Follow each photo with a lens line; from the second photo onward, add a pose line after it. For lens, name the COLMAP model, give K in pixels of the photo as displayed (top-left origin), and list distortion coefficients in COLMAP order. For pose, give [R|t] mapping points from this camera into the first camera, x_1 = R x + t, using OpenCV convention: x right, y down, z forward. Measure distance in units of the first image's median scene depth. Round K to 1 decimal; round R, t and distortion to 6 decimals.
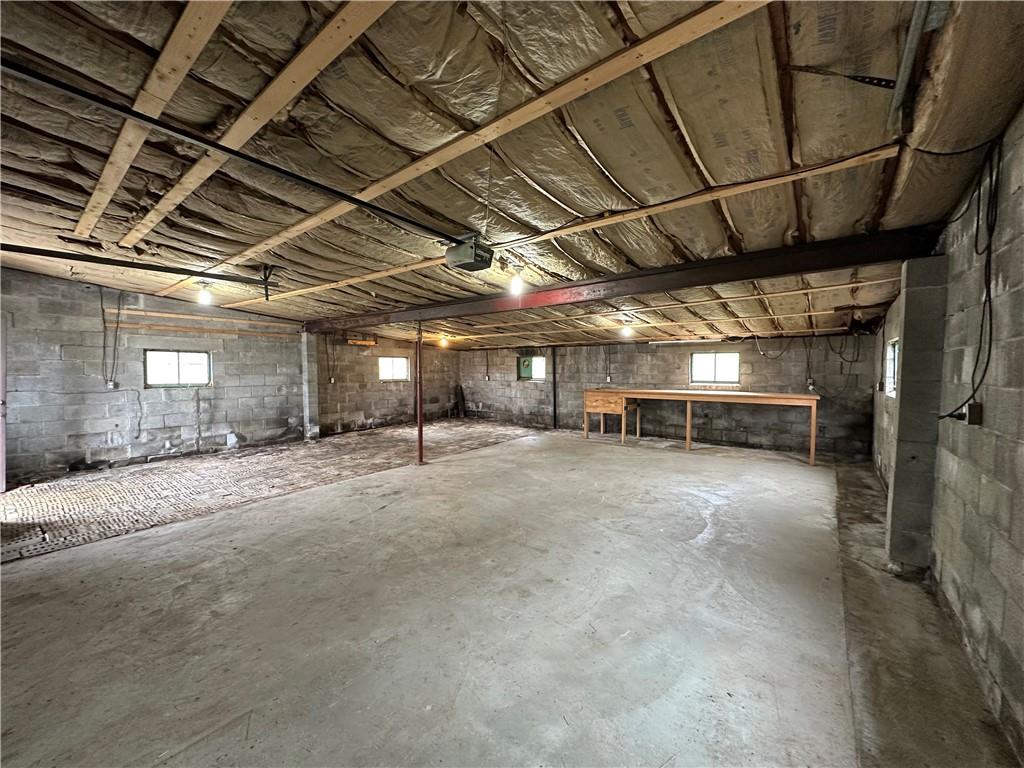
lens RADIAL K [[405.0, 0, 512.0], [0, 405.0, 384.0], [0, 0, 1]] dist [-0.002891, 0.000198]
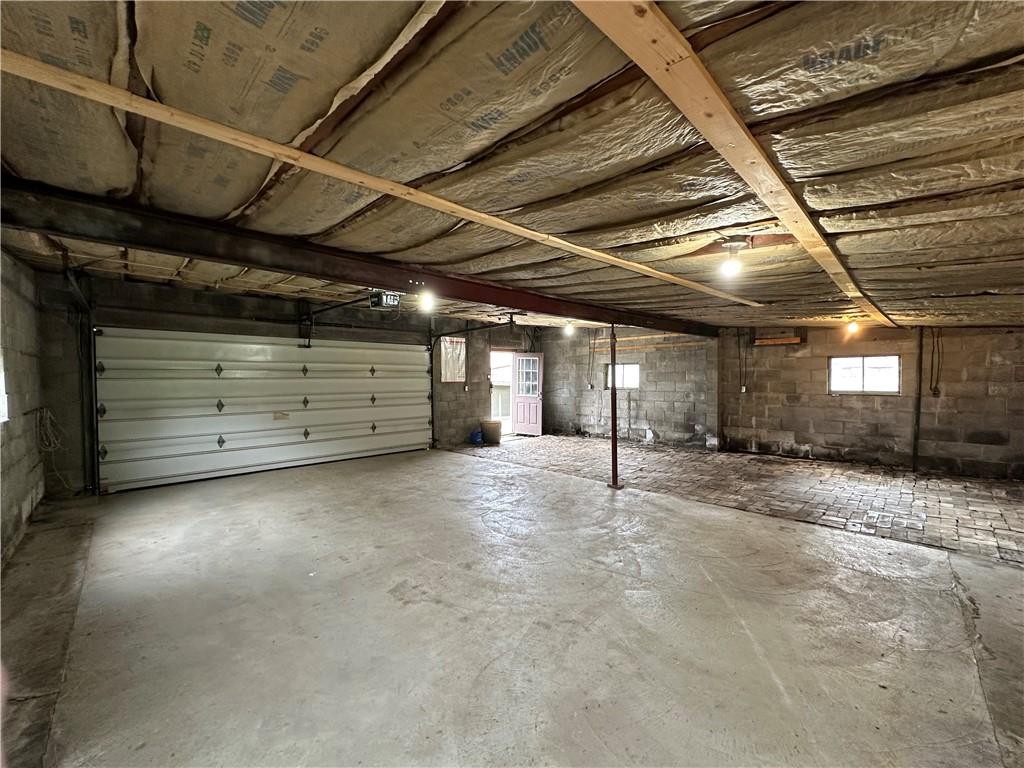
lens RADIAL K [[405.0, 0, 512.0], [0, 405.0, 384.0], [0, 0, 1]] dist [-0.002891, 0.000198]
pose [[-0.151381, 0.020488, -0.988263, 0.520830], [-0.025285, 0.999378, 0.024592, -0.031156], [0.988152, 0.028711, -0.150769, 0.703111]]
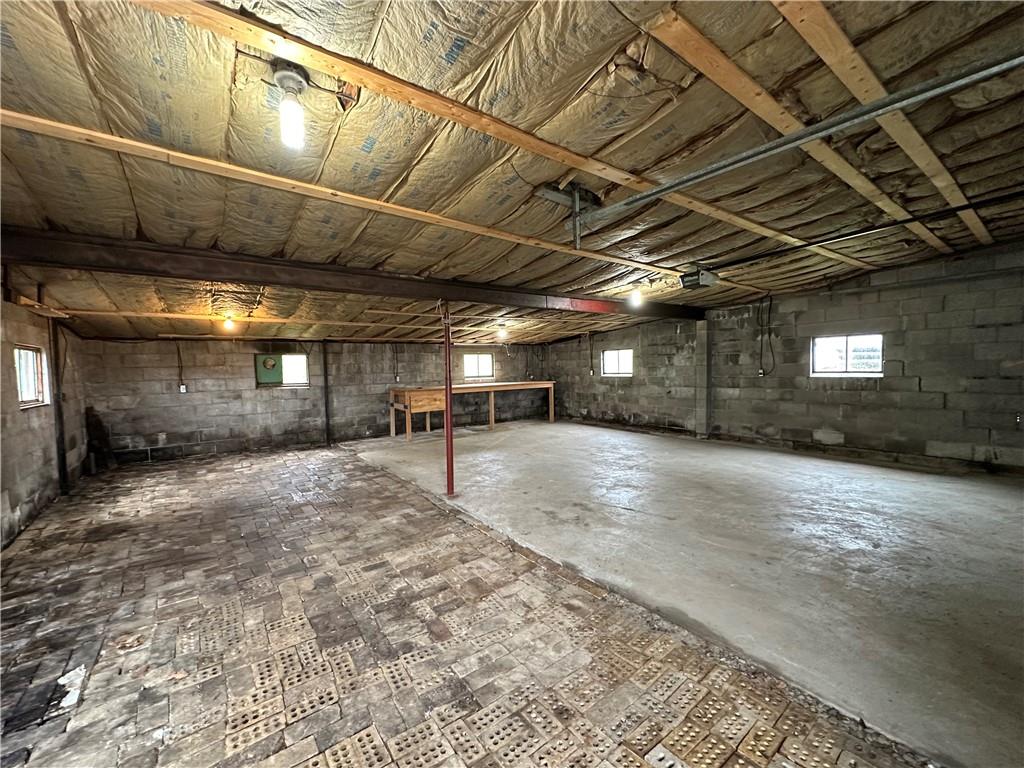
lens RADIAL K [[405.0, 0, 512.0], [0, 405.0, 384.0], [0, 0, 1]] dist [-0.002891, 0.000198]
pose [[0.272289, -0.049281, 0.960953, -0.690915], [0.058817, 0.997673, 0.034498, -0.018924], [-0.960416, 0.047127, 0.274554, 0.529980]]
